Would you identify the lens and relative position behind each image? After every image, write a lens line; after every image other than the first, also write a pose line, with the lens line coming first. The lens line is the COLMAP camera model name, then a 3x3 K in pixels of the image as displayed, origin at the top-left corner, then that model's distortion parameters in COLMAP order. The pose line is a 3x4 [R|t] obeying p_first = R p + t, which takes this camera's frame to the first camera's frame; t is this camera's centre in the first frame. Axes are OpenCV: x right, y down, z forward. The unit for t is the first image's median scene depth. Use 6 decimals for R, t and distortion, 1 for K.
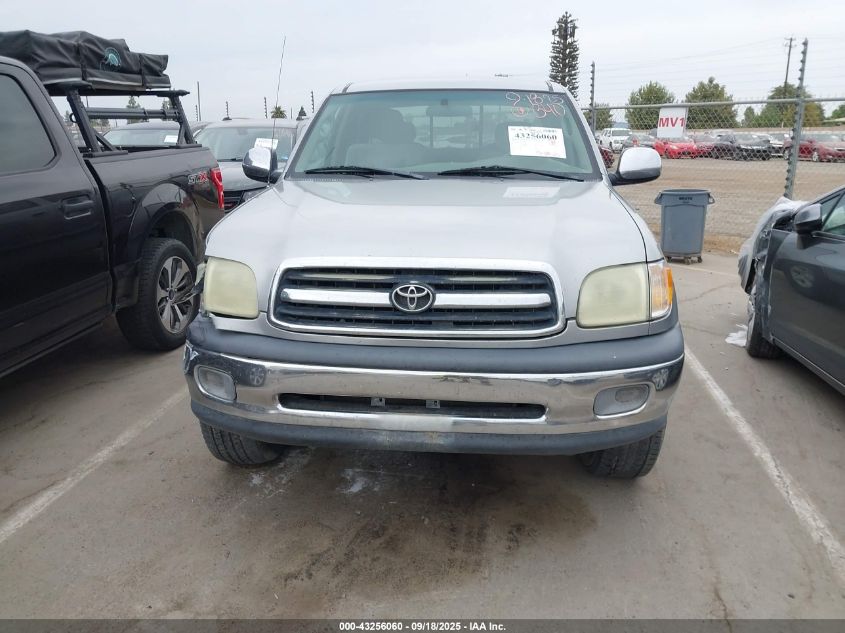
lens RADIAL K [[705.6, 0, 422.5], [0, 705.6, 316.5], [0, 0, 1]] dist [0.000582, -0.004605]
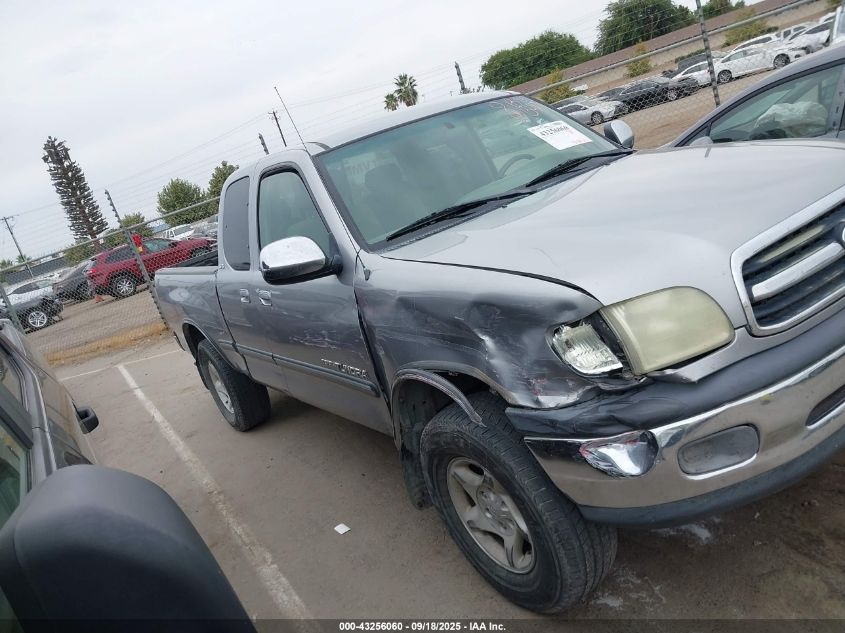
lens RADIAL K [[699.2, 0, 422.5], [0, 699.2, 316.5], [0, 0, 1]] dist [0.003716, -0.000431]
pose [[0.724947, -0.370787, 0.580490, -0.704355], [0.444581, 0.895581, 0.016834, -0.141826], [-0.526117, 0.245871, 0.814093, 0.432429]]
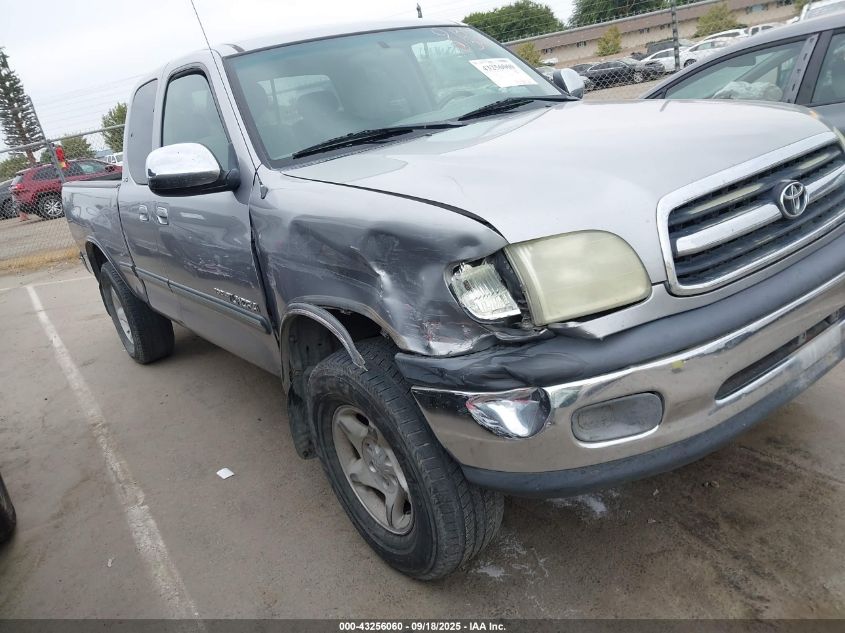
lens RADIAL K [[692.4, 0, 423.6], [0, 692.4, 326.7], [0, 0, 1]] dist [0.008850, -0.007779]
pose [[0.713540, -0.341977, 0.611483, -0.623705], [0.349921, 0.930080, 0.111832, -0.093596], [-0.606972, 0.134175, 0.783315, 0.479017]]
